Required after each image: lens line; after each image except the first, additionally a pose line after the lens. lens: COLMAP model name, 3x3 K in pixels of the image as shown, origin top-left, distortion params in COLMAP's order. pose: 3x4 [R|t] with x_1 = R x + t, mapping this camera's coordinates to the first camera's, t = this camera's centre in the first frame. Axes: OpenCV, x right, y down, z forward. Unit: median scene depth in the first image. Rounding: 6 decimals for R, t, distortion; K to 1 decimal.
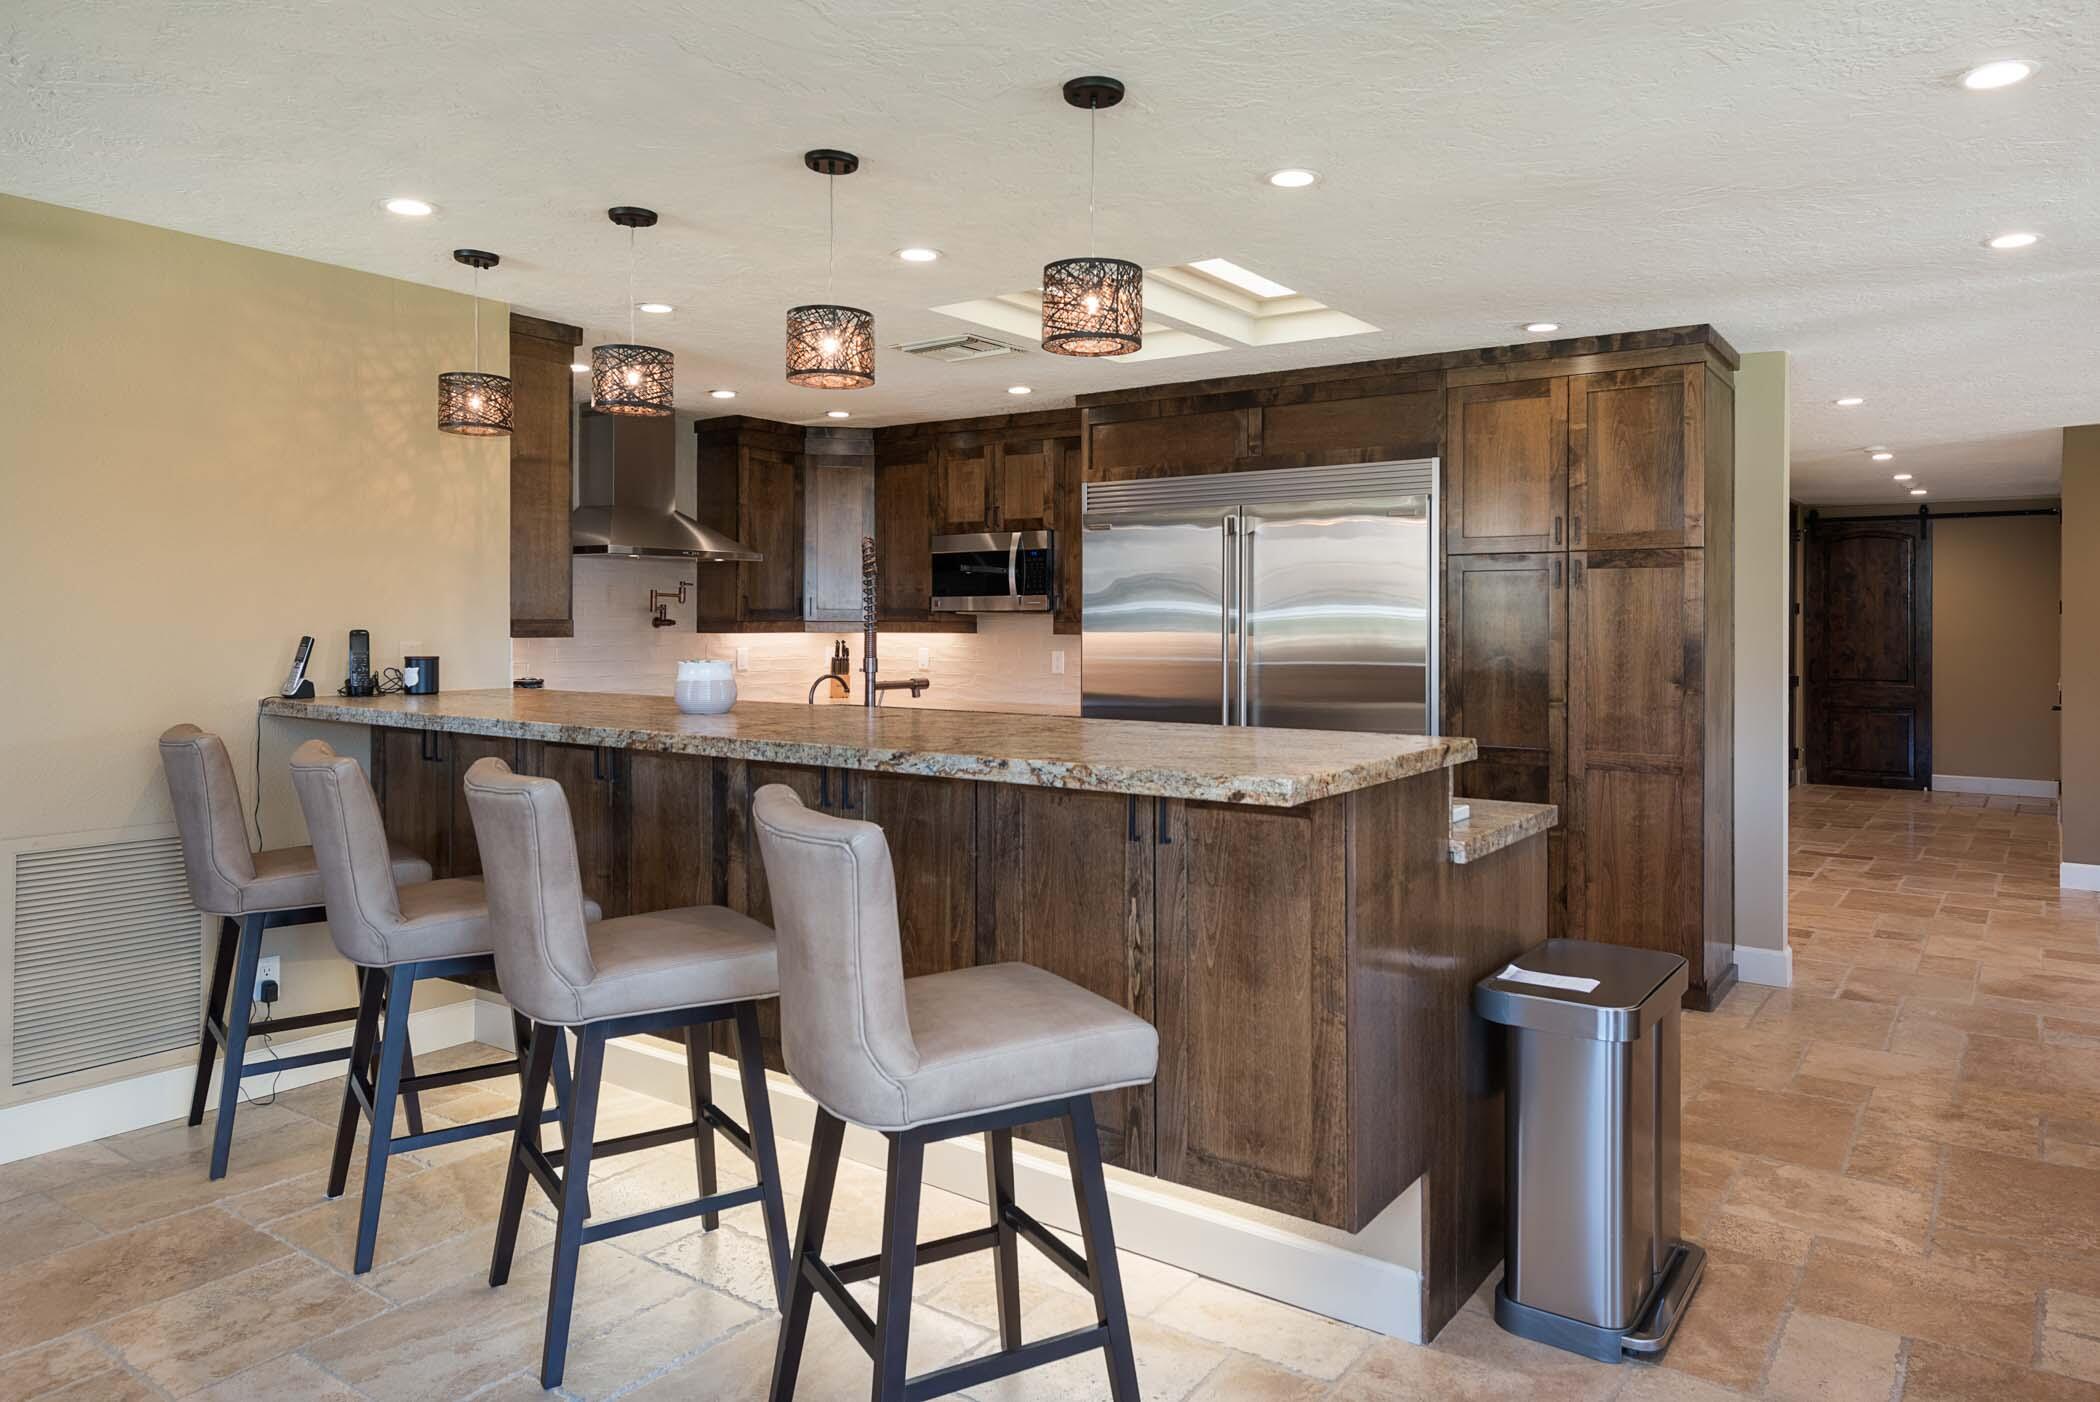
lens RADIAL K [[1367.8, 0, 1050.0], [0, 1367.8, 701.0], [0, 0, 1]] dist [0.004831, -0.000925]
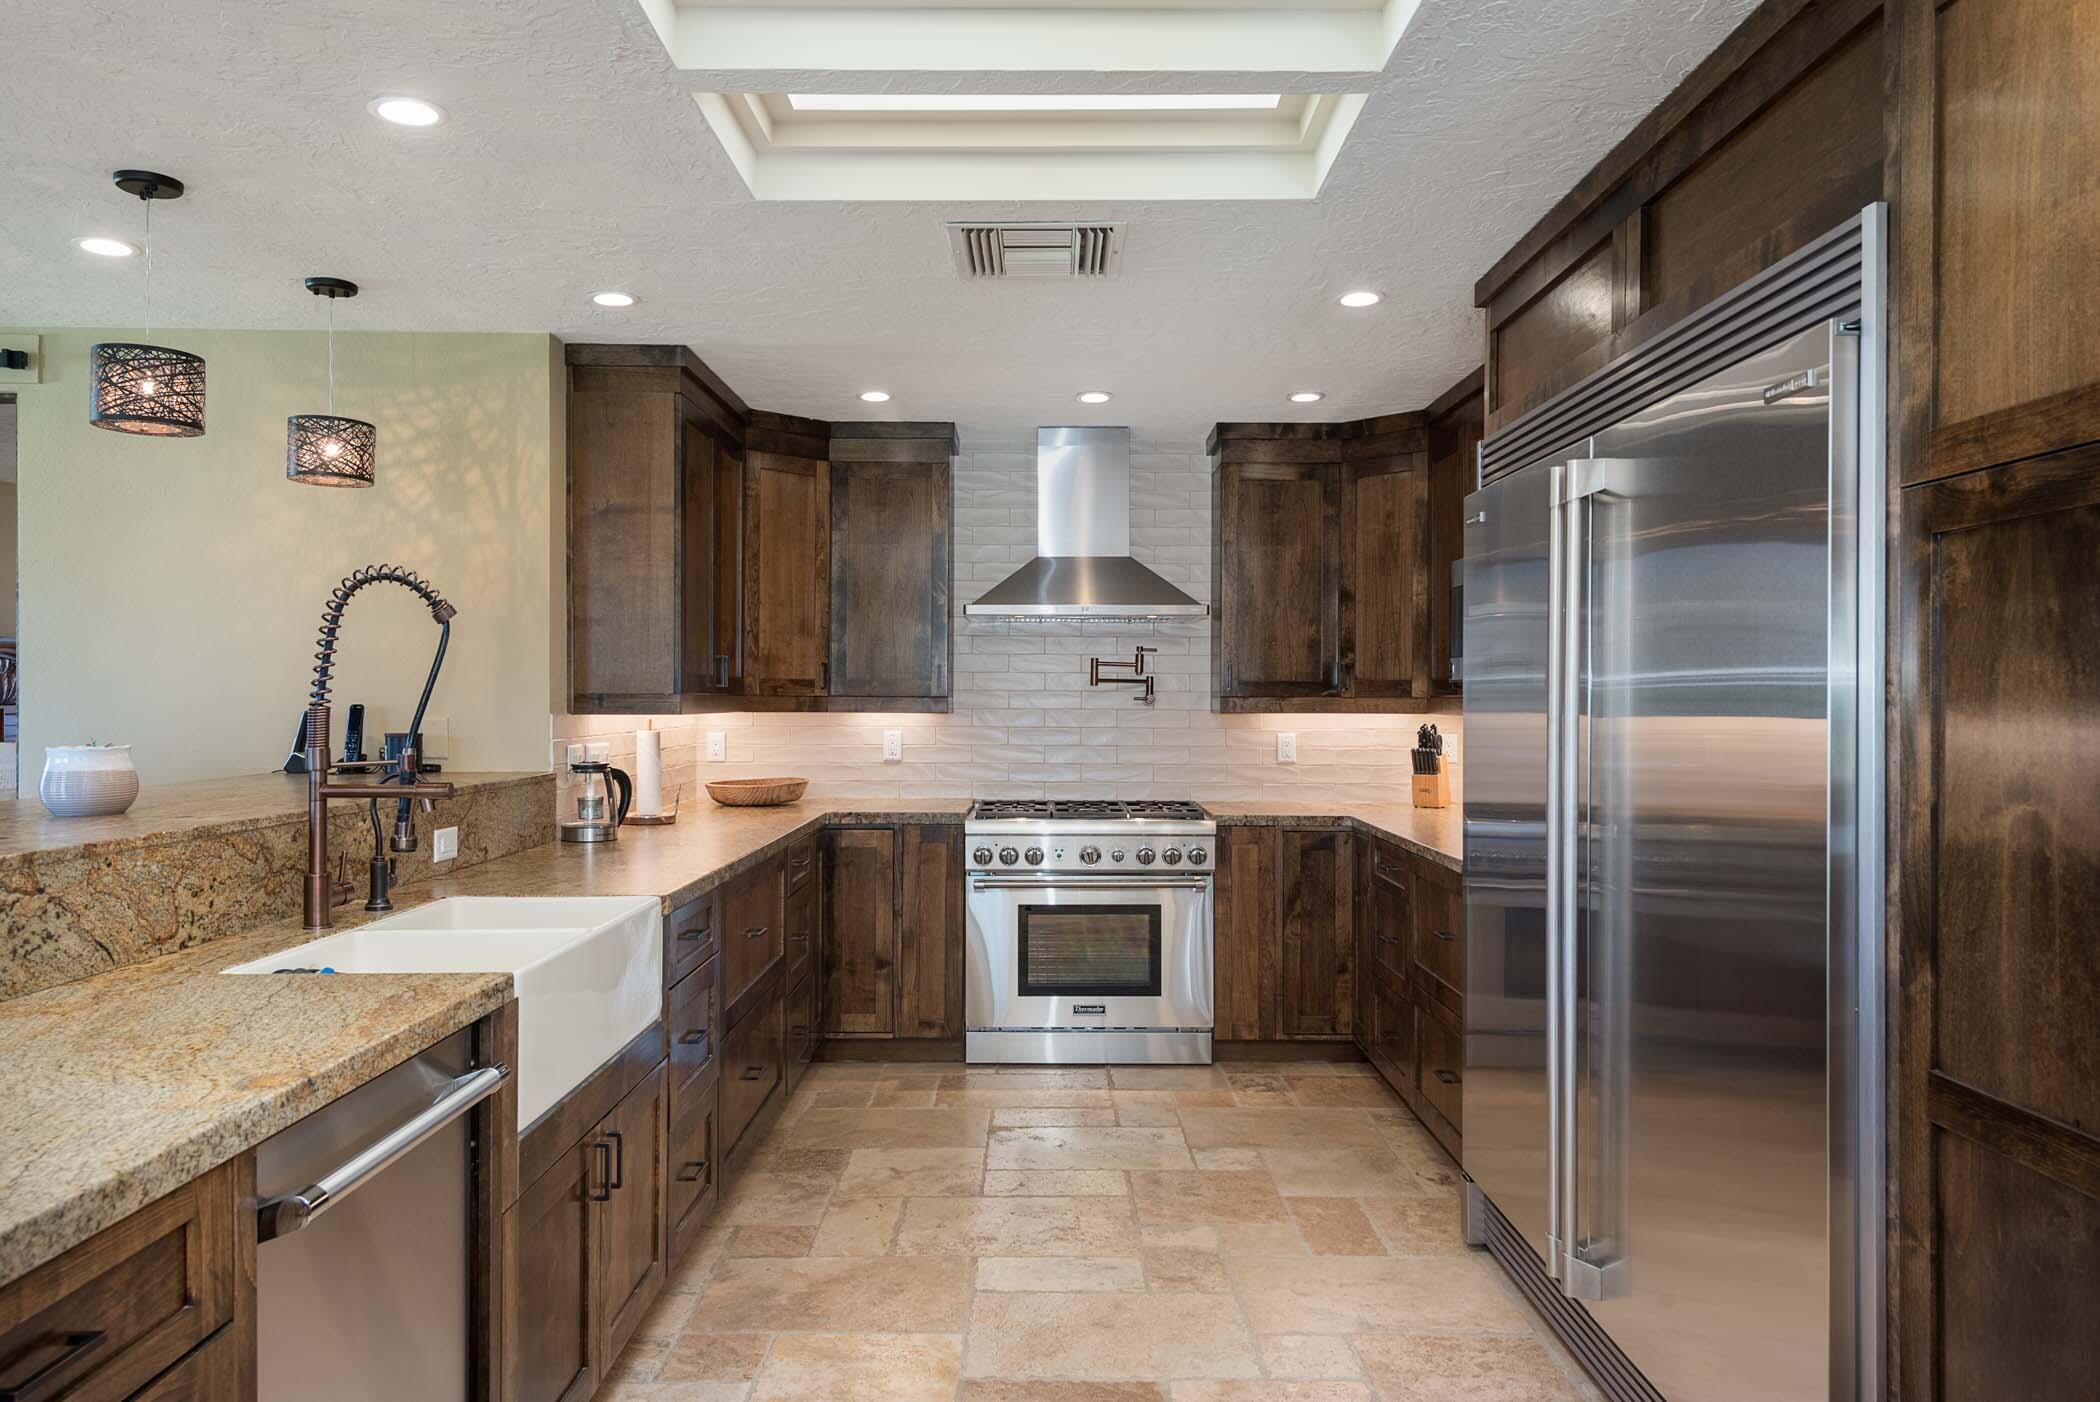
lens RADIAL K [[1398.7, 0, 1042.0], [0, 1398.7, 711.2], [0, 0, 1]] dist [0.027368, -0.001175]
pose [[0.599047, 0.001278, -0.800713, 0.482346], [-0.043457, 0.998577, -0.030919, -0.033020], [0.799534, 0.053319, 0.598250, 0.682329]]
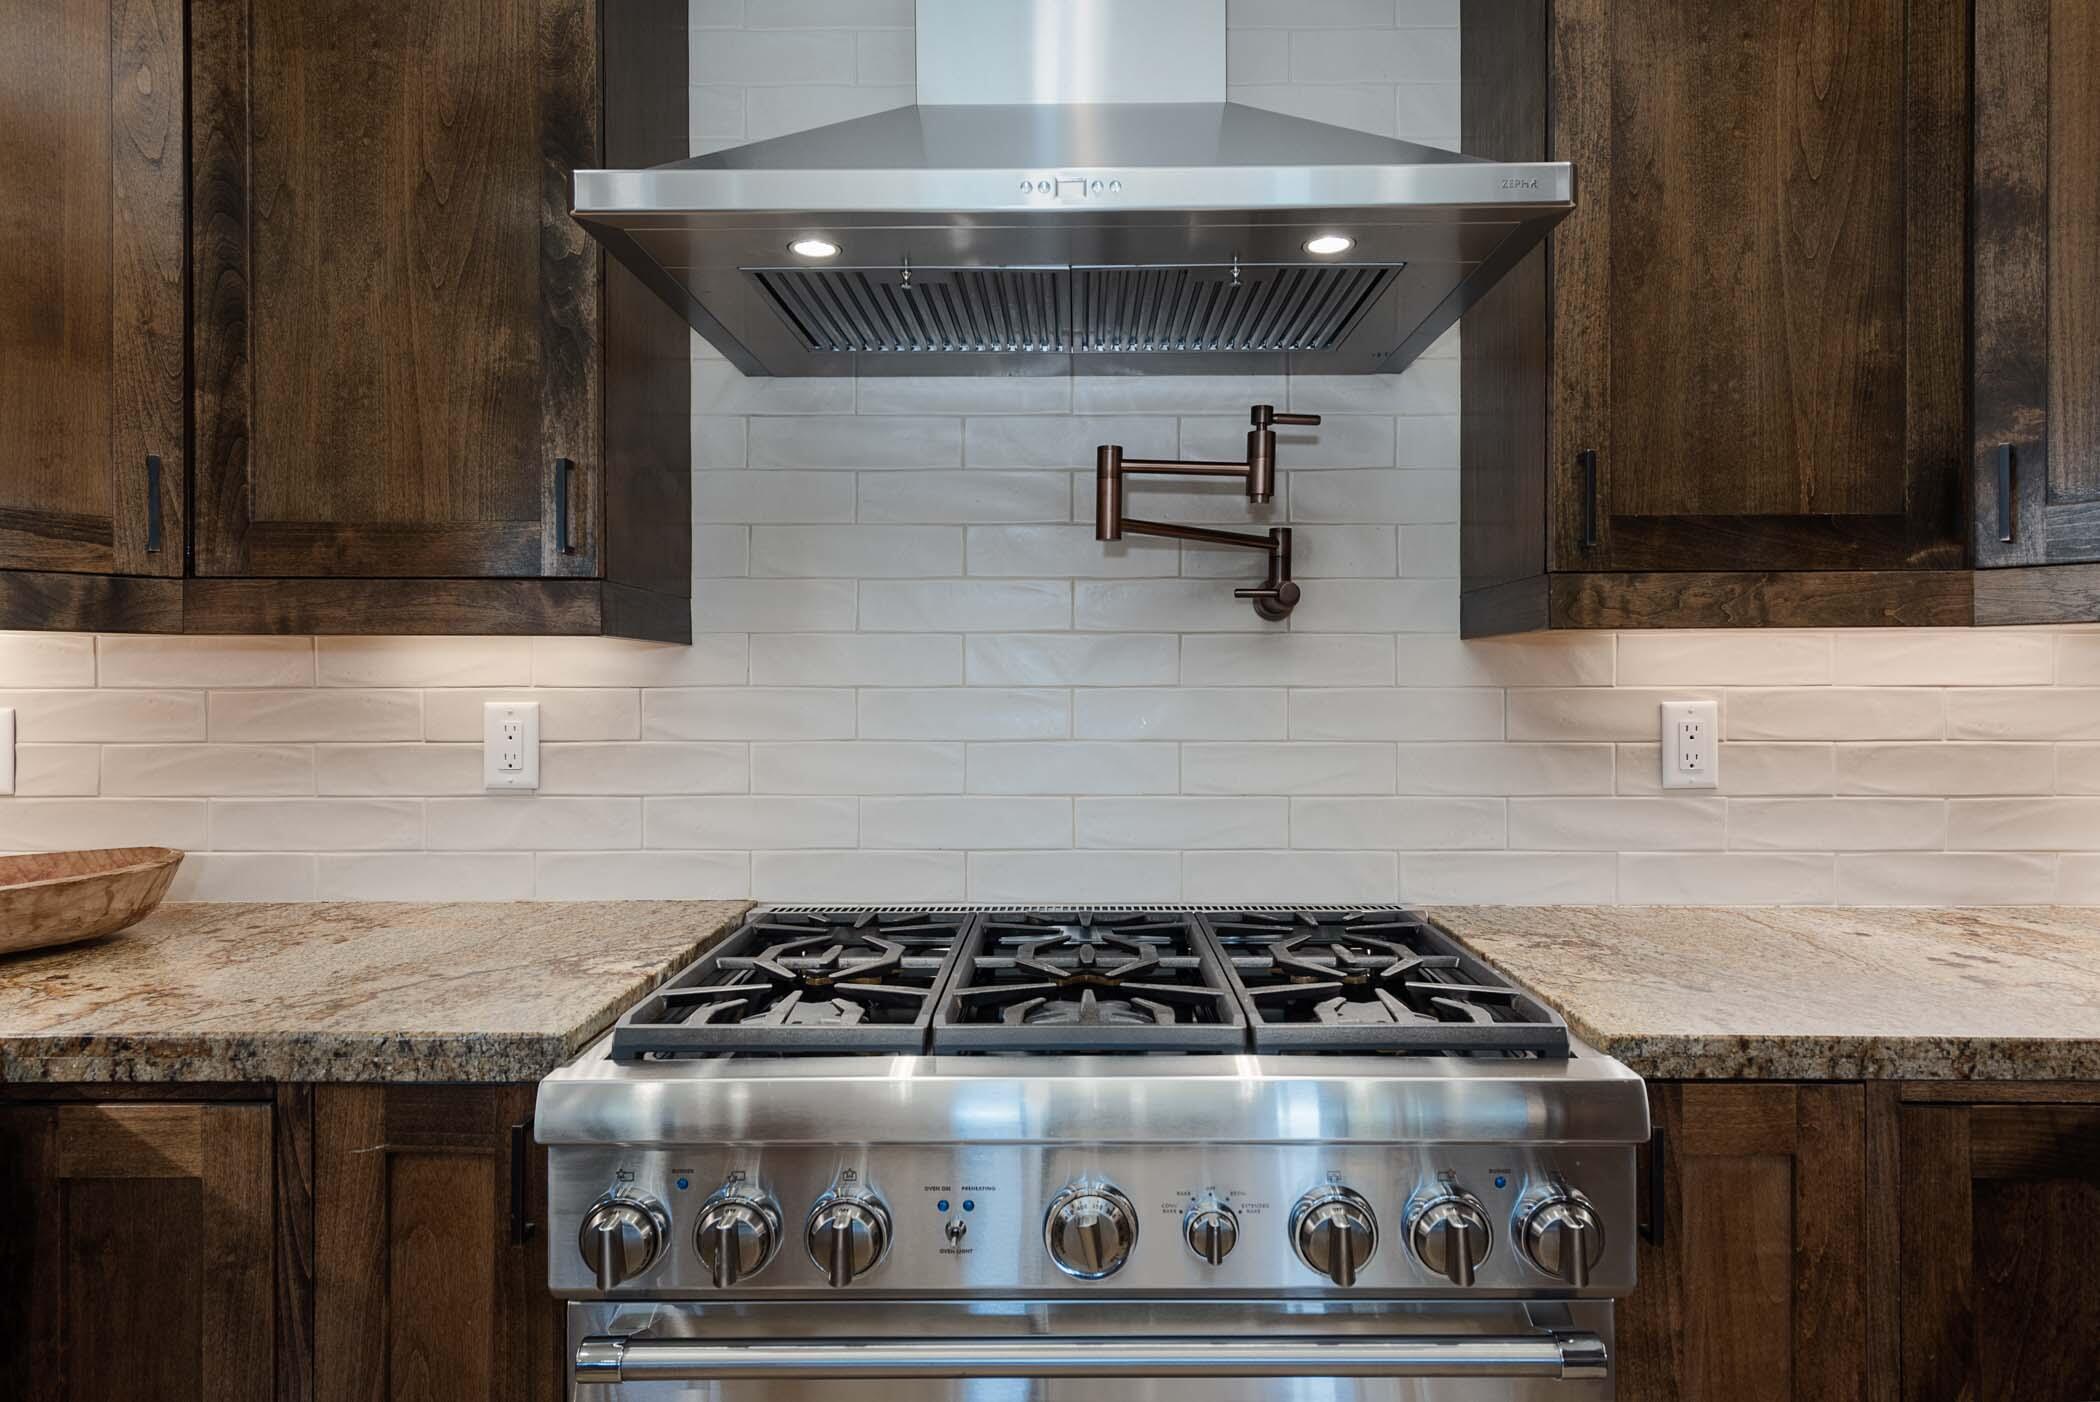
lens RADIAL K [[1367.8, 0, 1050.0], [0, 1367.8, 701.0], [0, 0, 1]] dist [0.004831, -0.000925]
pose [[0.583866, 0.003170, -0.811844, -0.143762], [-0.038535, 0.998973, -0.023813, -0.043953], [0.810935, 0.045188, 0.583389, 1.193479]]
